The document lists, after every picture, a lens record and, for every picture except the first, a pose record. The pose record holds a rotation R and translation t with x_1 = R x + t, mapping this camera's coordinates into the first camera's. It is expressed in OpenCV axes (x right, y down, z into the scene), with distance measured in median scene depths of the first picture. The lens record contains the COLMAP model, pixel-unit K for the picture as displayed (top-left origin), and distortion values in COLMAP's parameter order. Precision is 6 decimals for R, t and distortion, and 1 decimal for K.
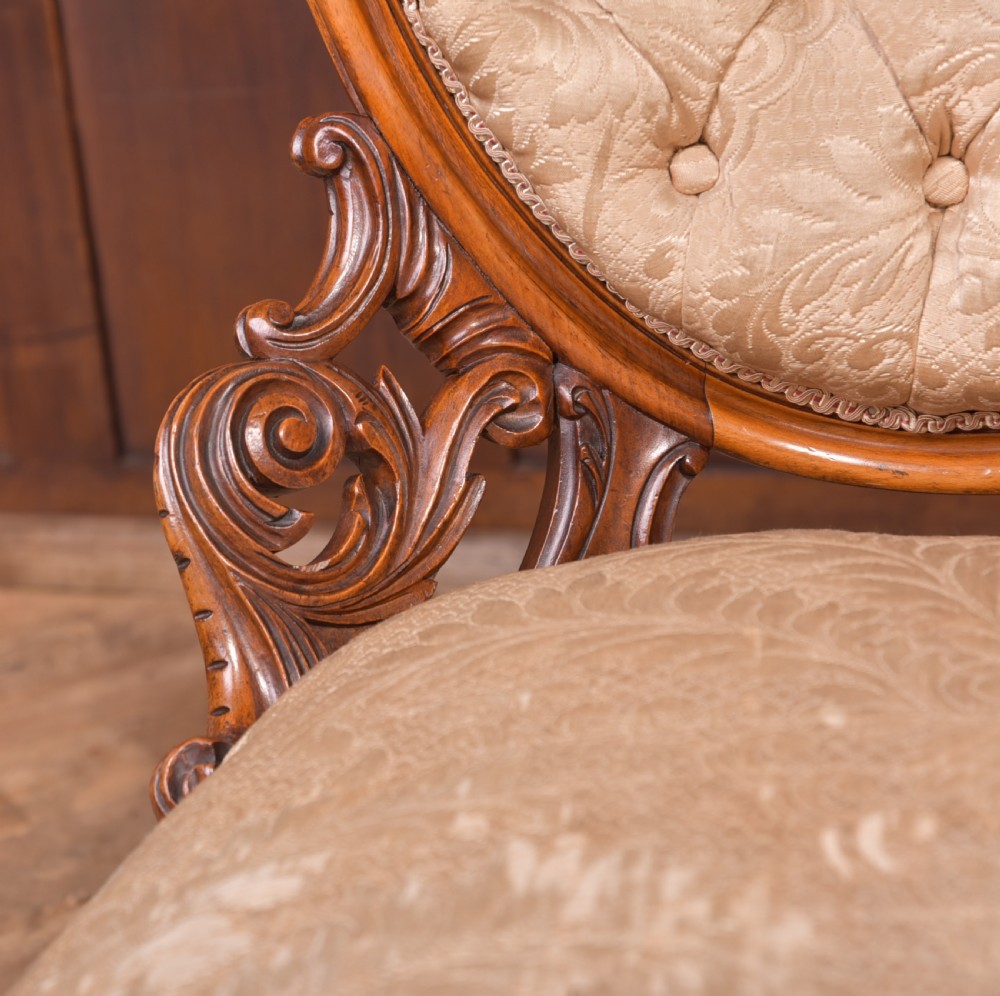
lens RADIAL K [[2671.6, 0, 242.9], [0, 2671.6, 515.1], [0, 0, 1]] dist [0.101037, 0.566451]
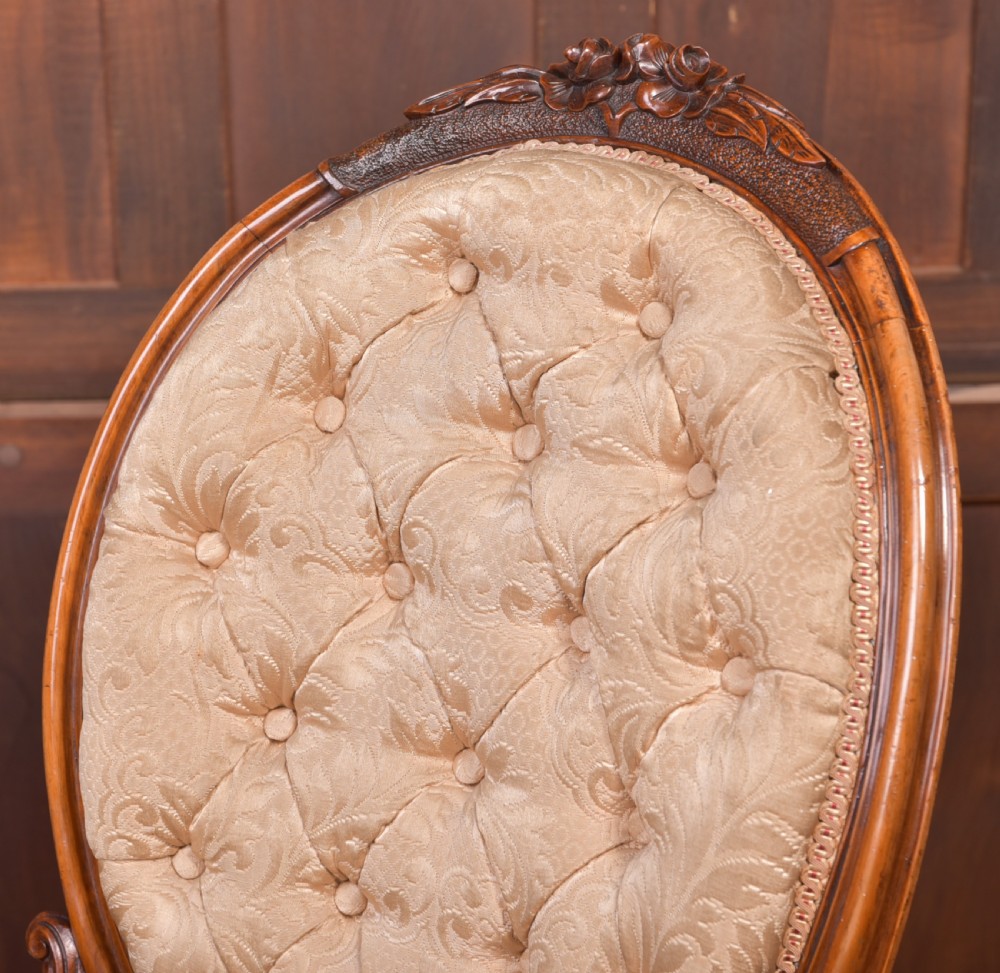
lens RADIAL K [[2880.0, 0, 420.7], [0, 2880.0, 484.9], [0, 0, 1]] dist [0.324208, -1.005175]
pose [[0.940980, 0.191793, -0.278876, 0.621420], [-0.208819, 0.977418, -0.032387, -0.375887], [0.266367, 0.088710, 0.959781, -0.457566]]
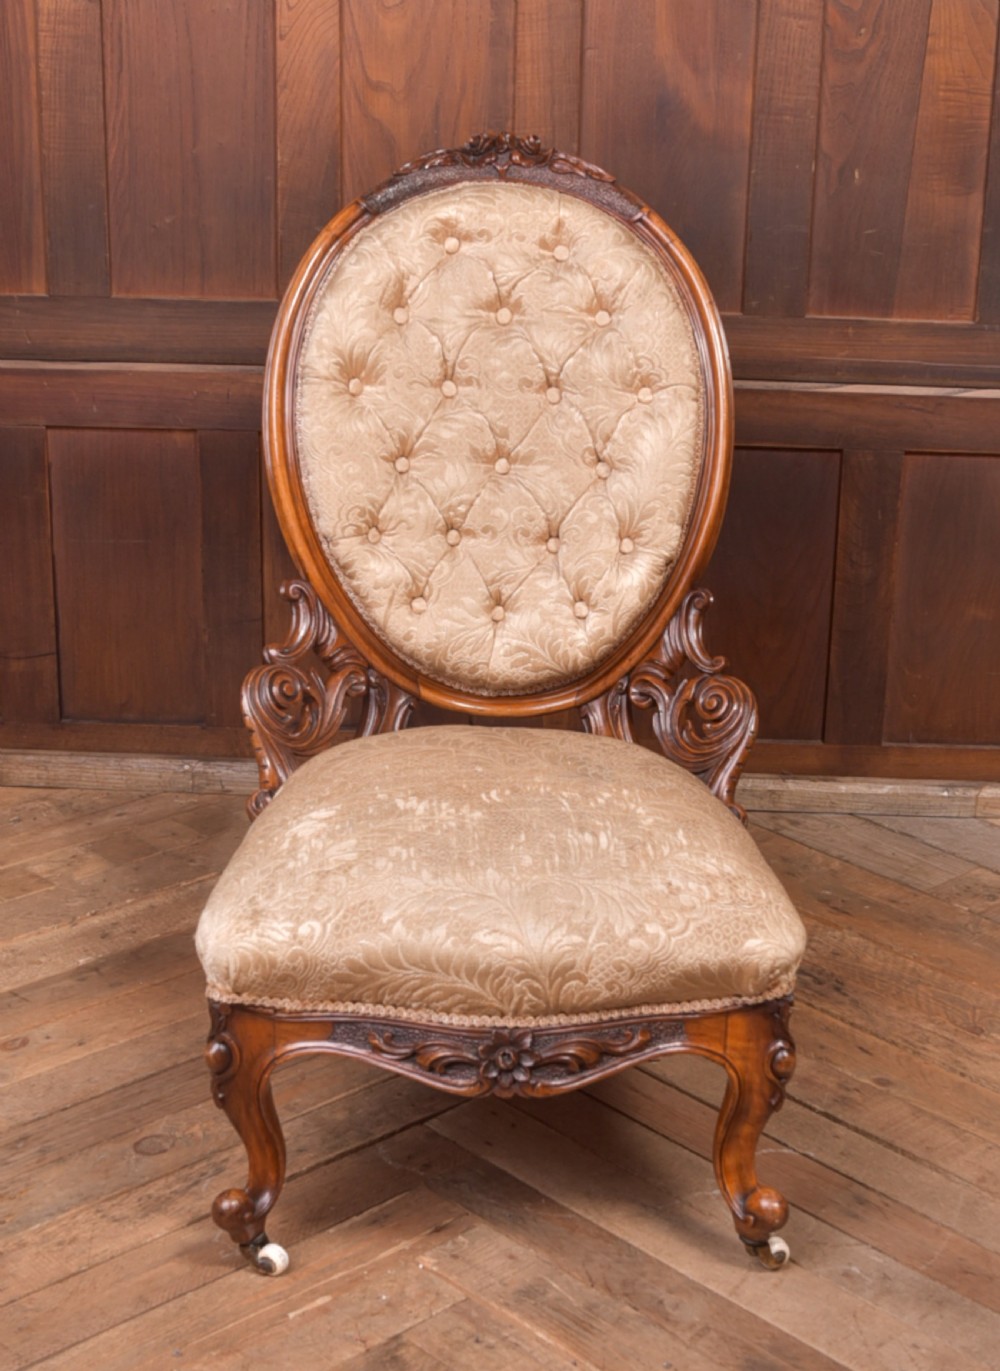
lens RADIAL K [[2322.0, 0, 549.6], [0, 2322.0, 736.7], [0, 0, 1]] dist [-0.147183, 0.239028]
pose [[0.944563, 0.022411, 0.327564, -0.535936], [-0.008379, 0.998988, -0.044187, 0.129914], [-0.328223, 0.038992, 0.943795, -1.474568]]
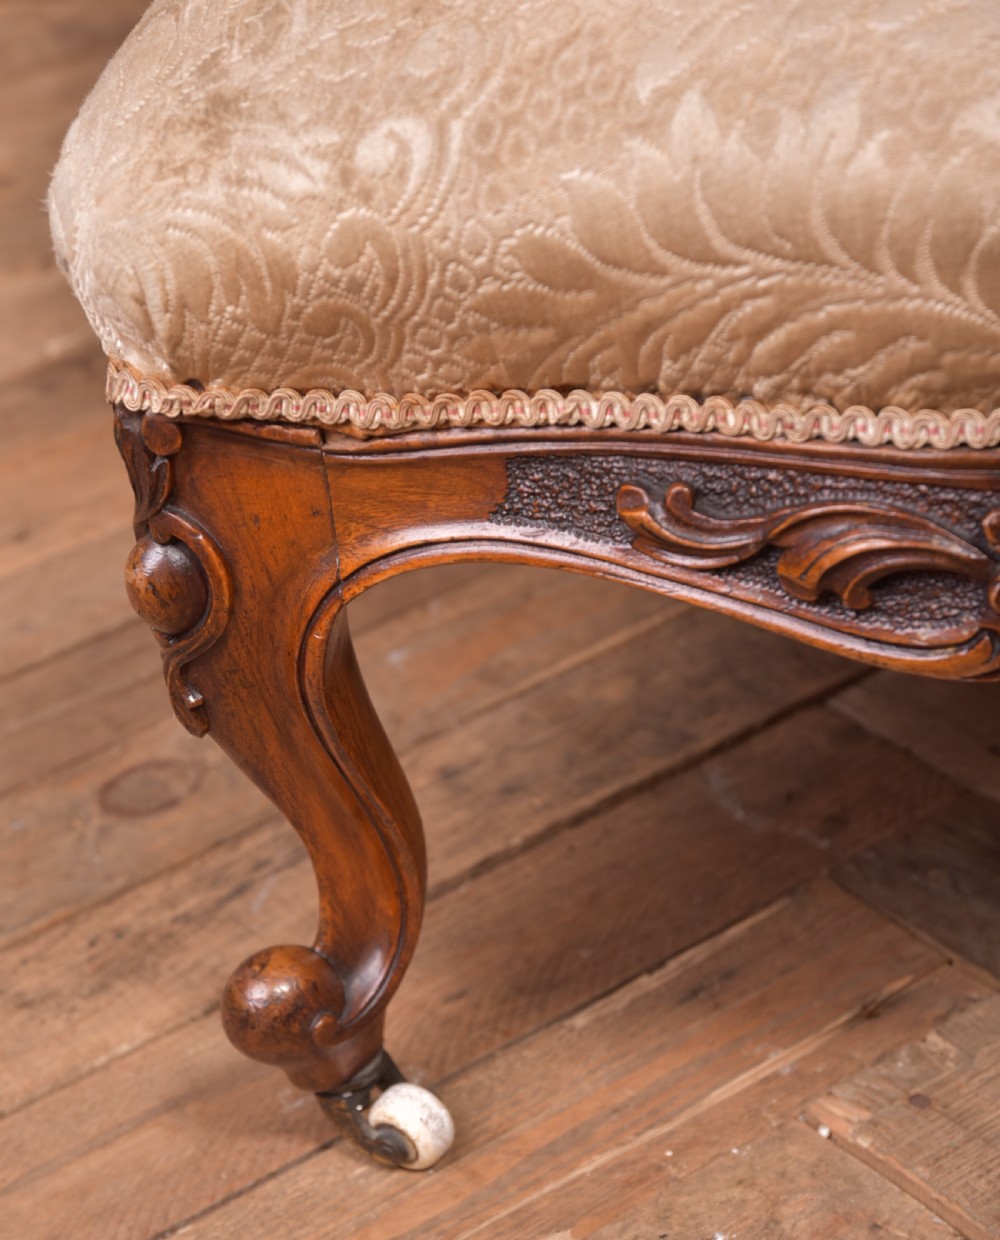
lens RADIAL K [[2859.9, 0, 439.7], [0, 2859.9, 862.8], [0, 0, 1]] dist [0.102085, 0.185562]
pose [[0.988425, -0.085739, 0.125163, -0.140995], [0.057342, 0.974929, 0.215002, 0.237819], [-0.140459, -0.205336, 0.968560, -0.171781]]
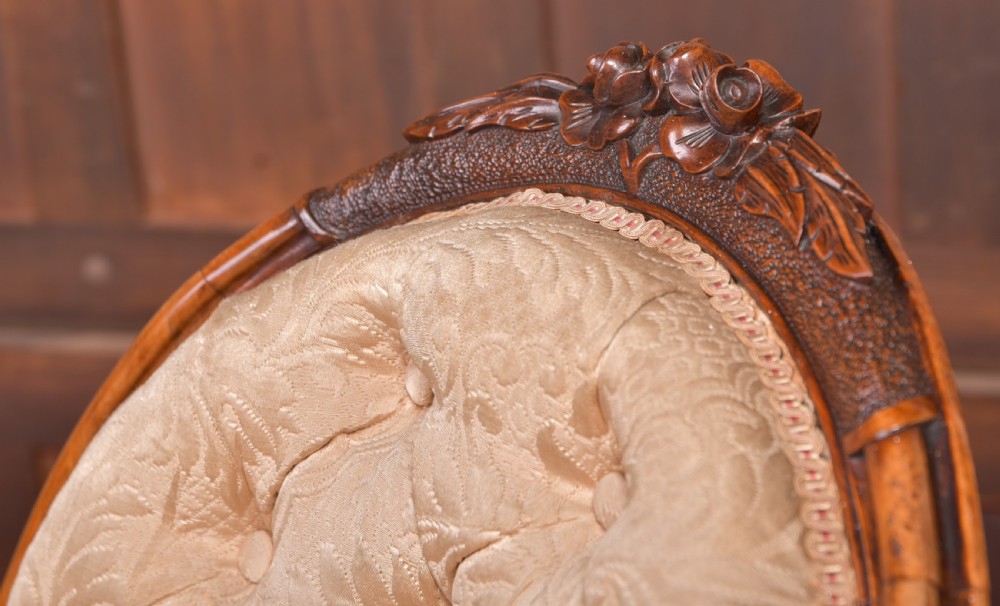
lens RADIAL K [[2266.6, 0, 500.8], [0, 2266.6, 184.2], [0, 0, 1]] dist [0.050006, 0.298547]
pose [[0.794350, 0.220743, -0.565933, 0.673330], [-0.248865, 0.968124, 0.028308, -0.636940], [0.554142, 0.118354, 0.823965, 0.319291]]
